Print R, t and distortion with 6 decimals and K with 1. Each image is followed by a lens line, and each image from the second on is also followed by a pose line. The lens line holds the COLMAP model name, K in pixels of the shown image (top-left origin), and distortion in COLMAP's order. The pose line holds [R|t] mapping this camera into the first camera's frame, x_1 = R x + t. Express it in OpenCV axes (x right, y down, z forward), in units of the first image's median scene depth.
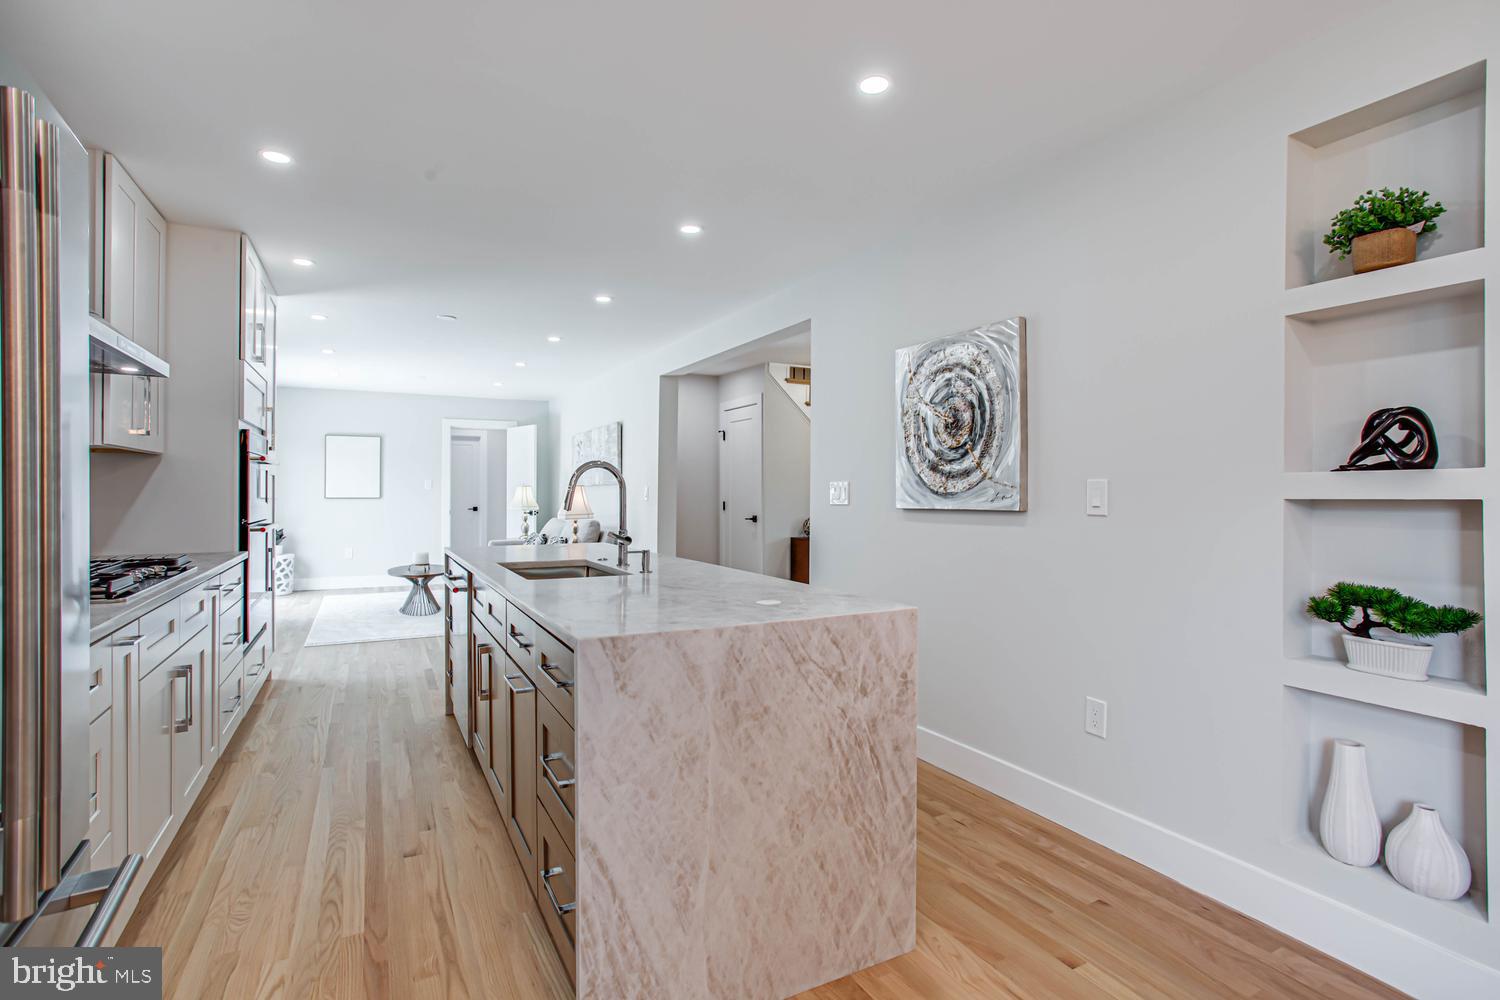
lens RADIAL K [[731.9, 0, 747.1], [0, 731.9, 501.7], [0, 0, 1]] dist [-0.020030, 0.002219]
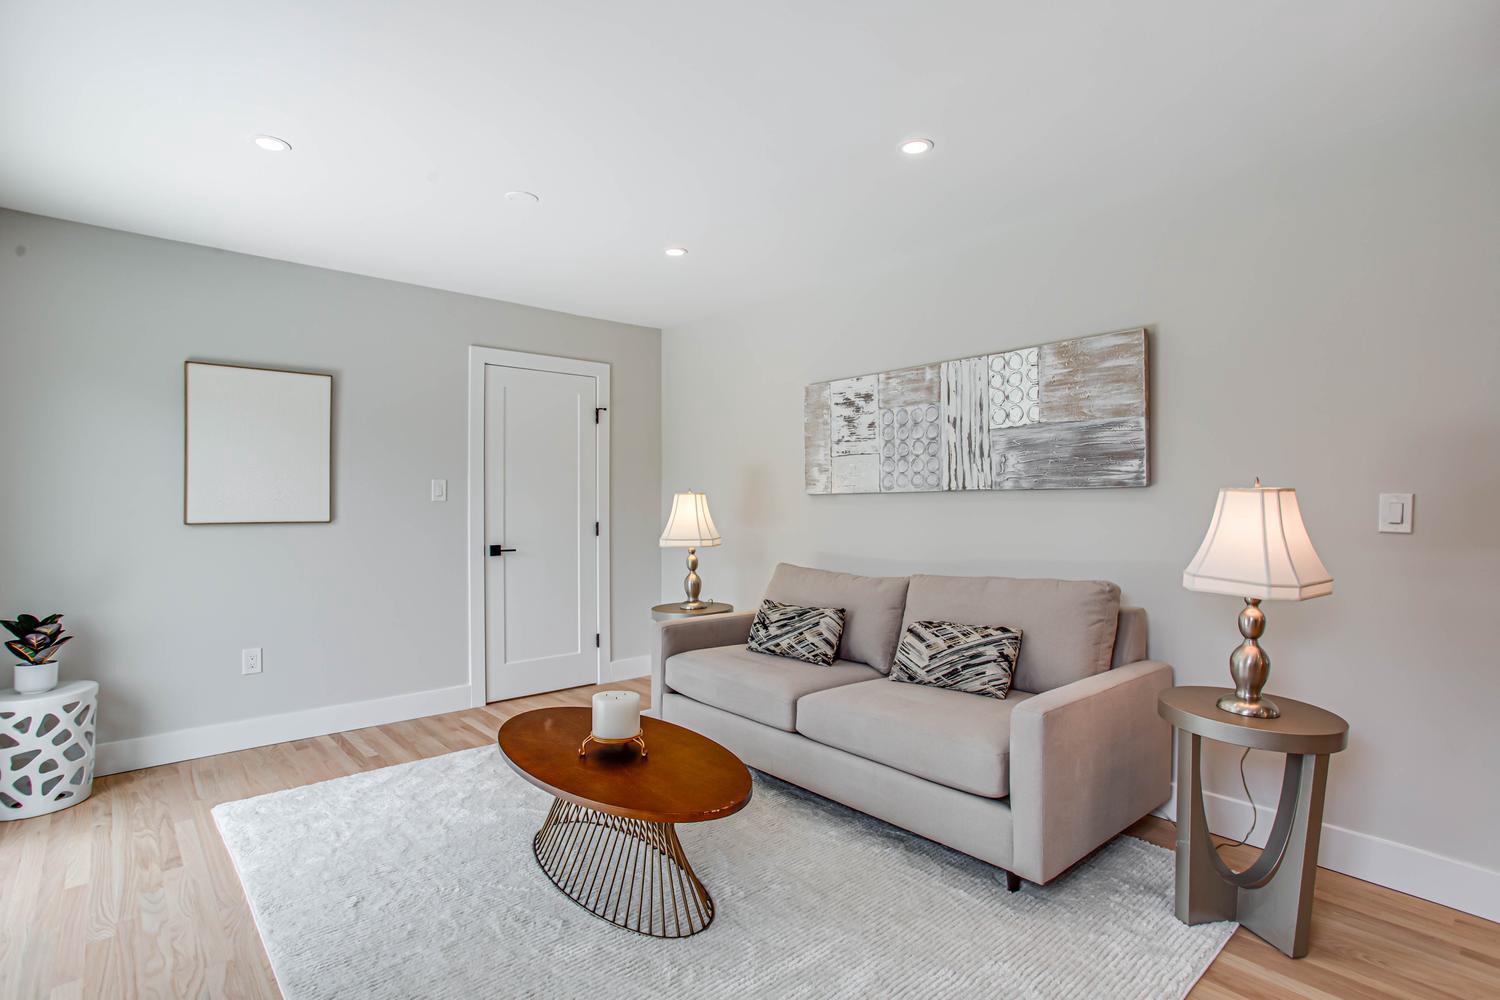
lens RADIAL K [[731.9, 0, 759.0], [0, 731.9, 499.4], [0, 0, 1]] dist [-0.020030, 0.002219]
pose [[0.967679, -0.002970, 0.252168, -0.399421], [0.005248, 0.999951, -0.008362, -0.014178], [-0.252130, 0.009415, 0.967647, 0.576894]]
